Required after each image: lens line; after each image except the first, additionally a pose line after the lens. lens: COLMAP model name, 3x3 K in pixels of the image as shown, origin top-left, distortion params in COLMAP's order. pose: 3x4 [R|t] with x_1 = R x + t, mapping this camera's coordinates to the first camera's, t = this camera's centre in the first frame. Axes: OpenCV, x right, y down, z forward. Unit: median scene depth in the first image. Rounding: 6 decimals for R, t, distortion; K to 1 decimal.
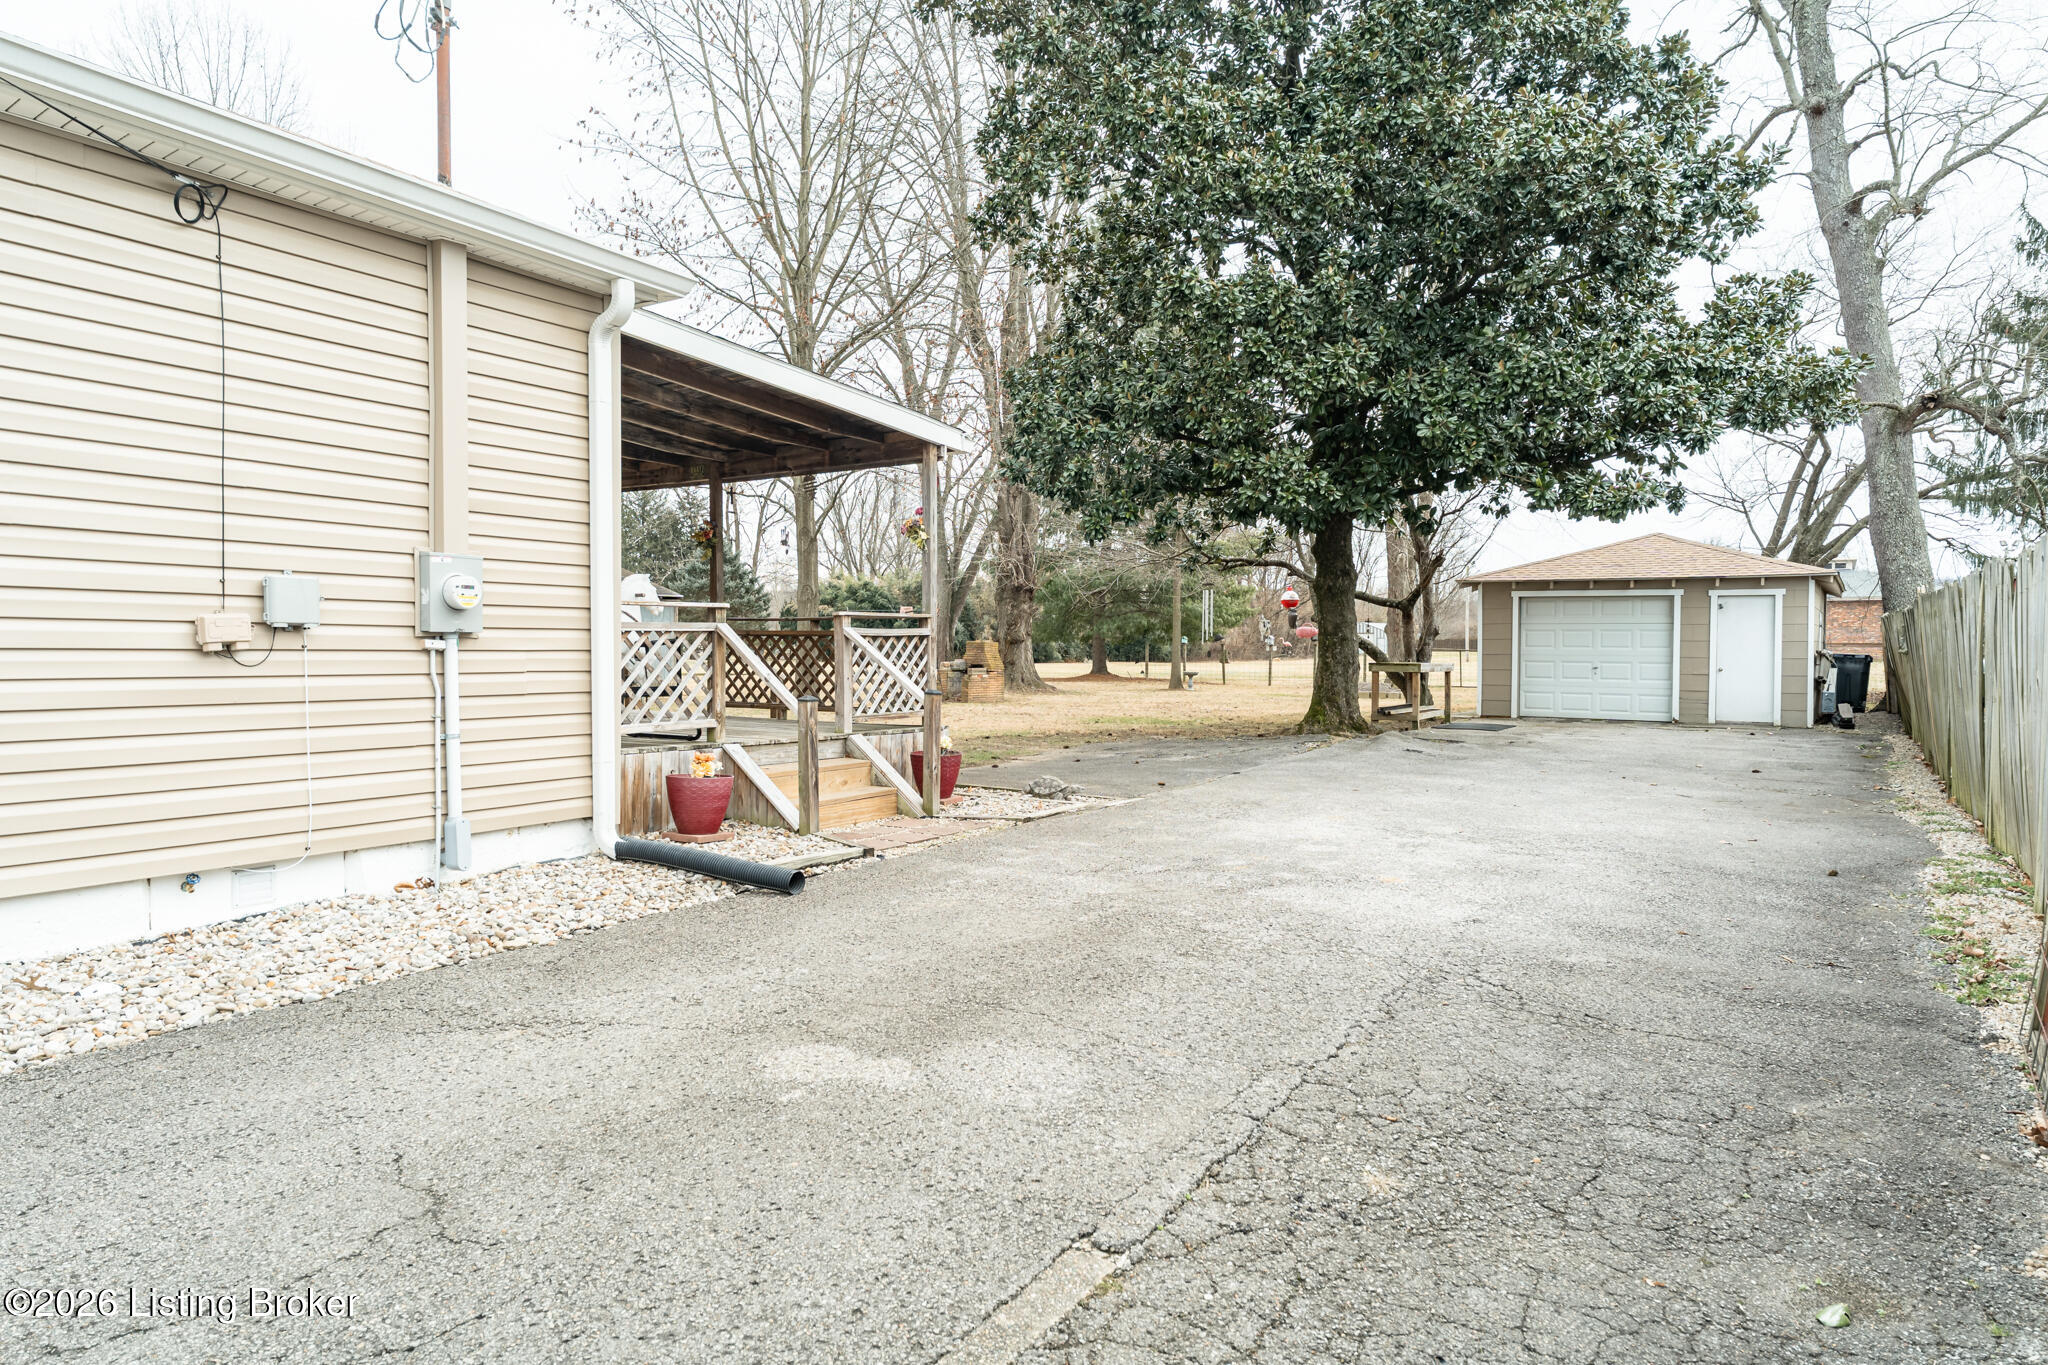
lens RADIAL K [[1271.8, 0, 1020.3], [0, 1271.8, 635.5], [0, 0, 1]] dist [0.002745, -0.001830]
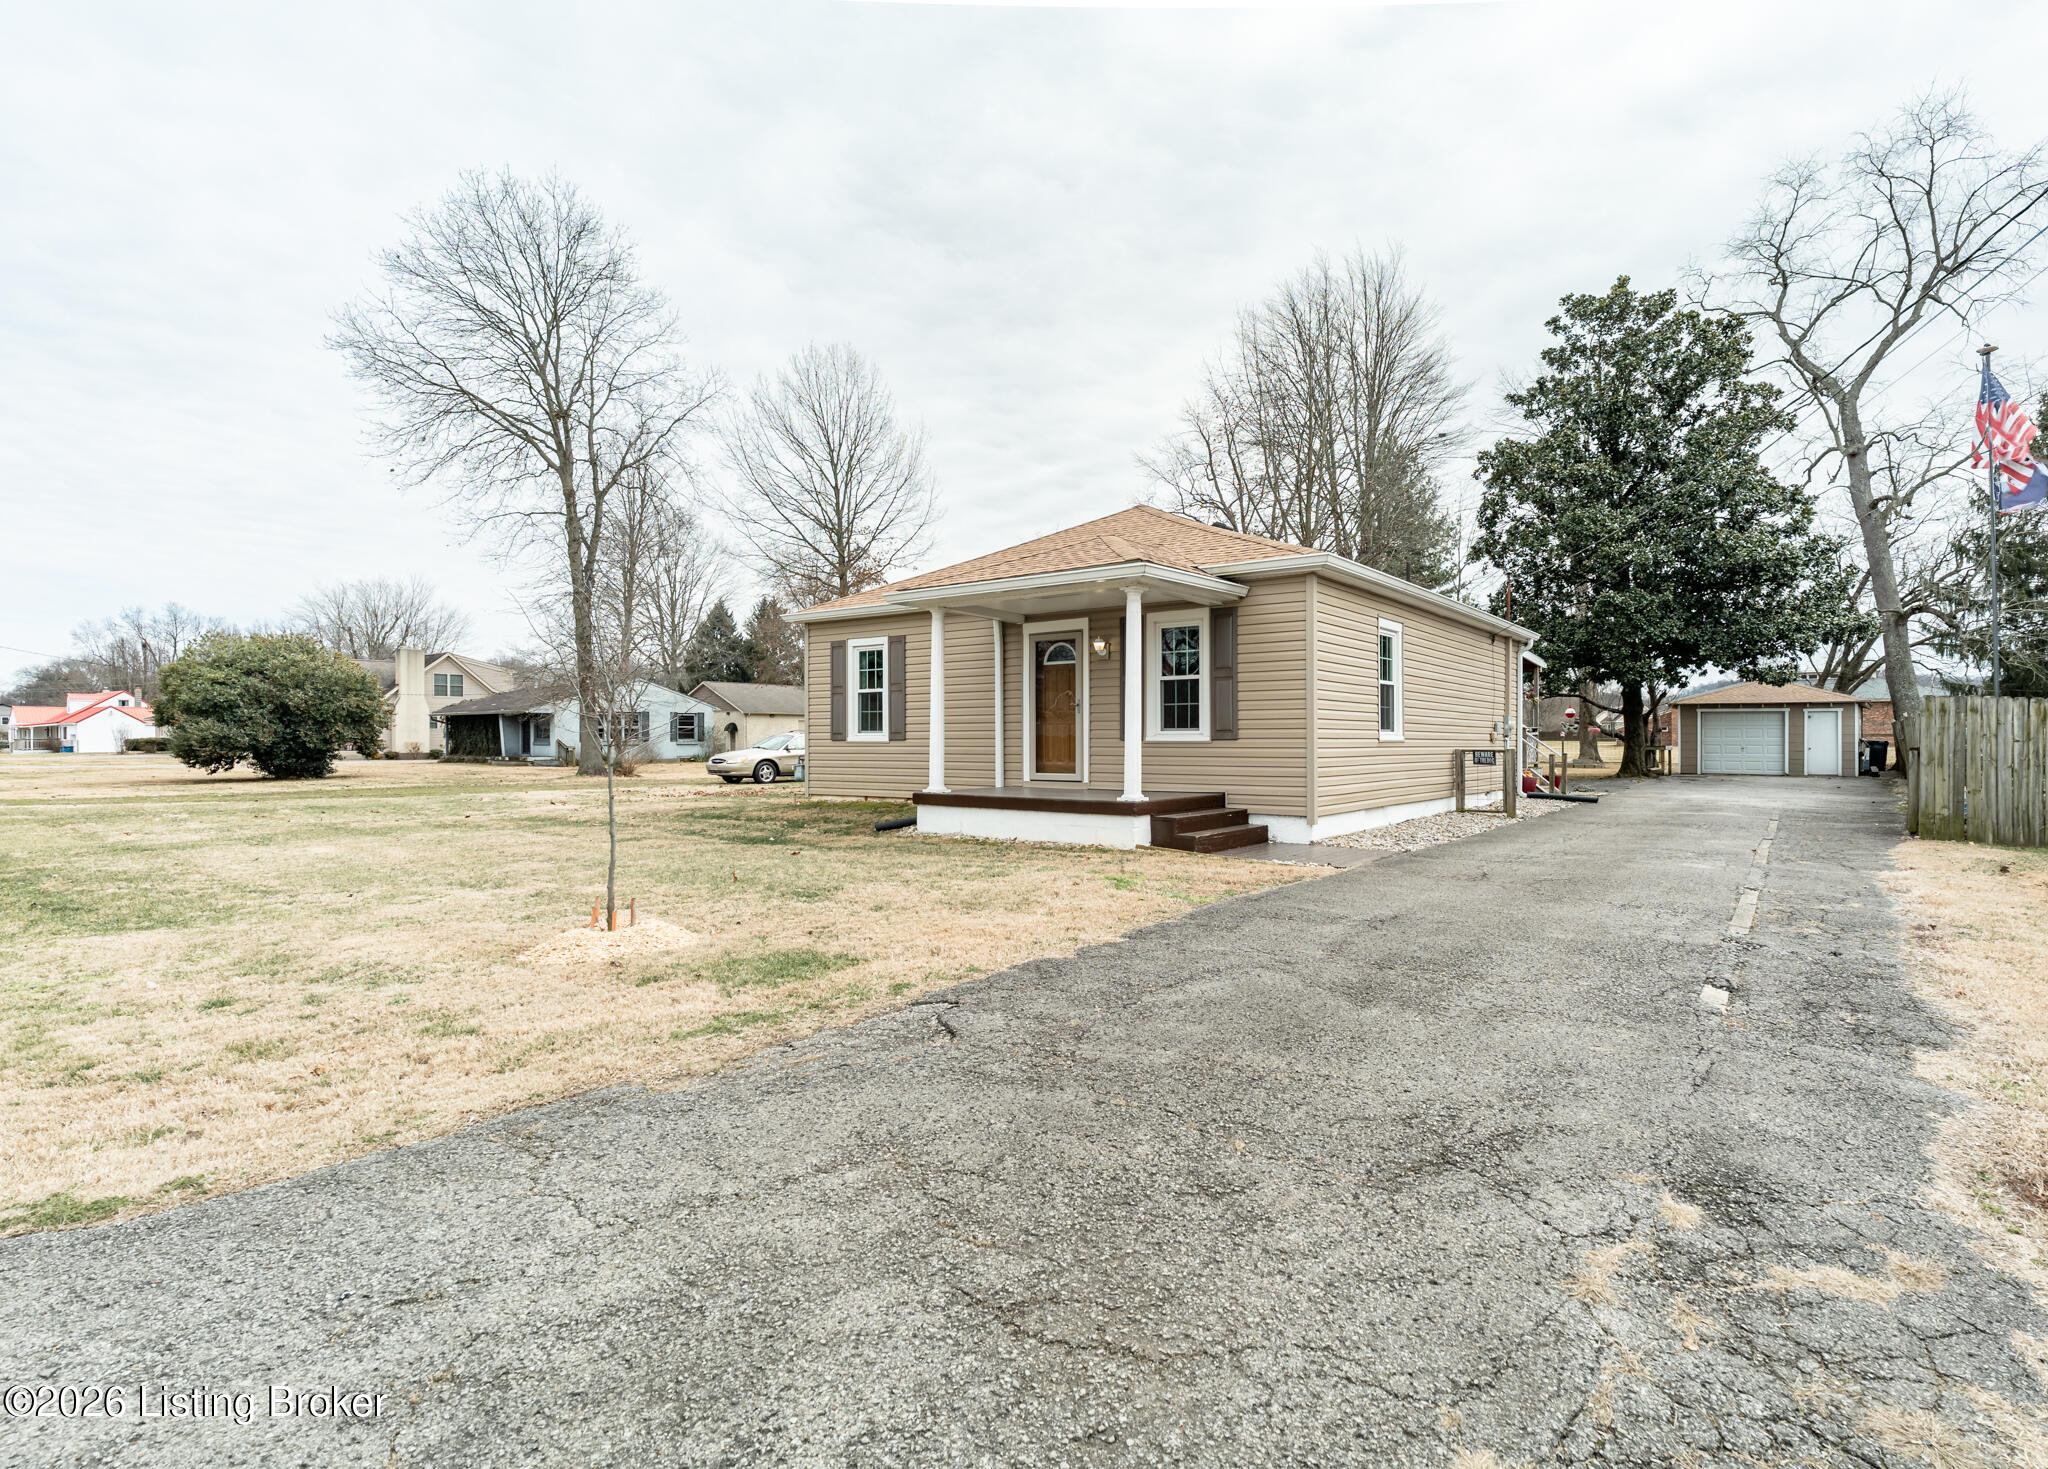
lens RADIAL K [[1117.2, 0, 1072.9], [0, 1117.2, 708.2], [0, 0, 1]] dist [-0.010679, -0.000510]
pose [[0.998826, -0.006029, -0.048066, -0.481877], [0.005105, 0.999800, -0.019315, -0.008220], [0.048172, 0.019047, 0.998657, -0.738910]]
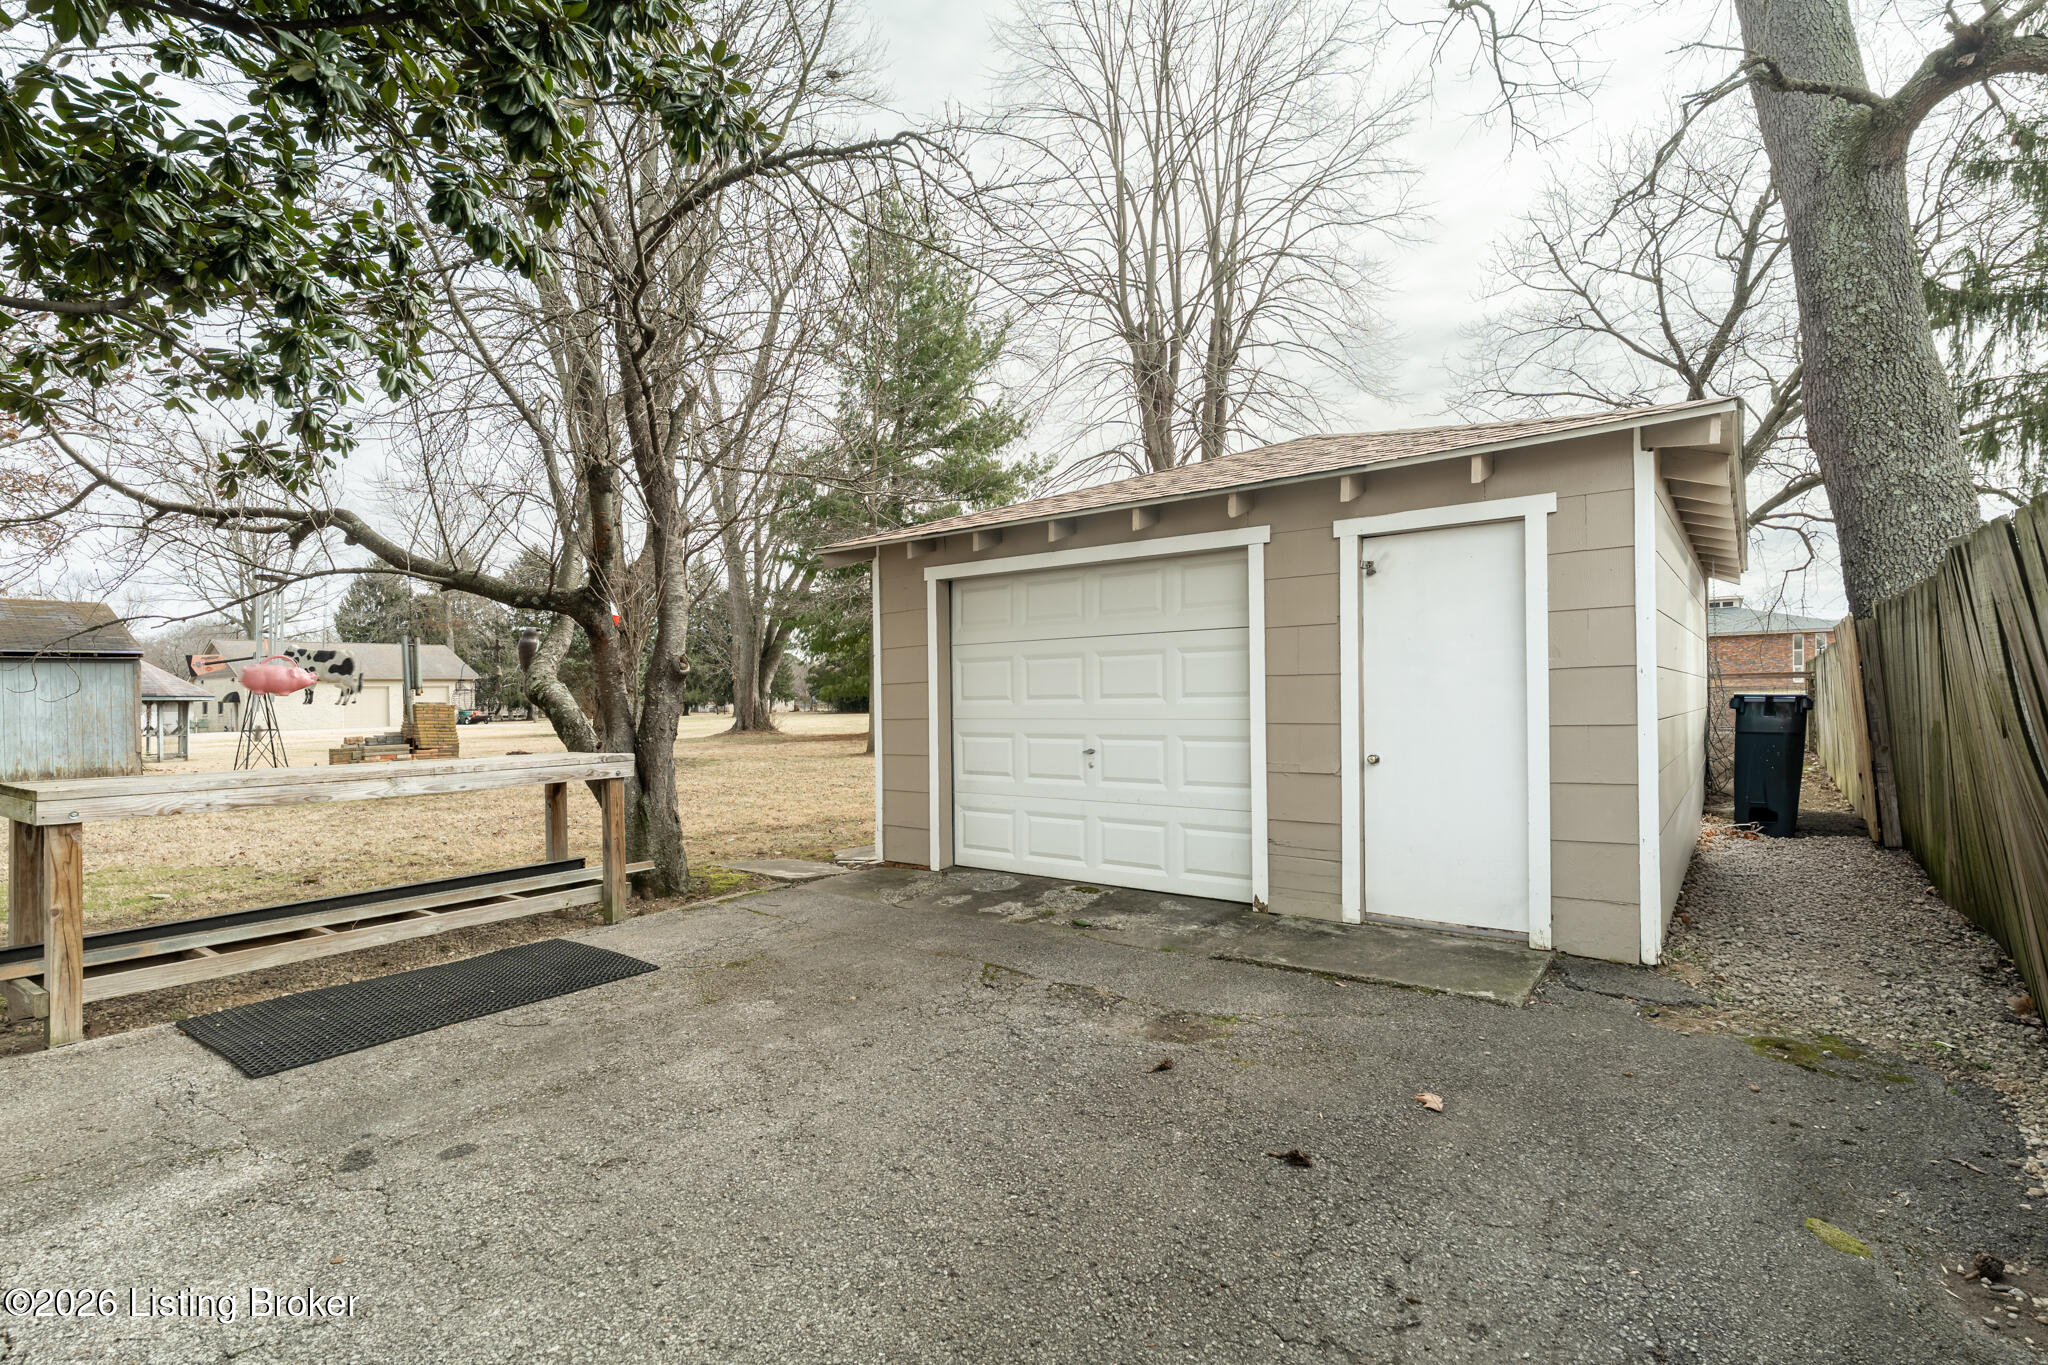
lens RADIAL K [[966.3, 0, 1019.5], [0, 966.3, 686.8], [0, 0, 1]] dist [-0.005738, -0.000123]
pose [[0.997688, -0.025585, -0.062961, 0.441460], [0.025768, 0.999666, 0.002102, 0.004745], [0.062886, -0.003720, 0.998014, 0.691748]]
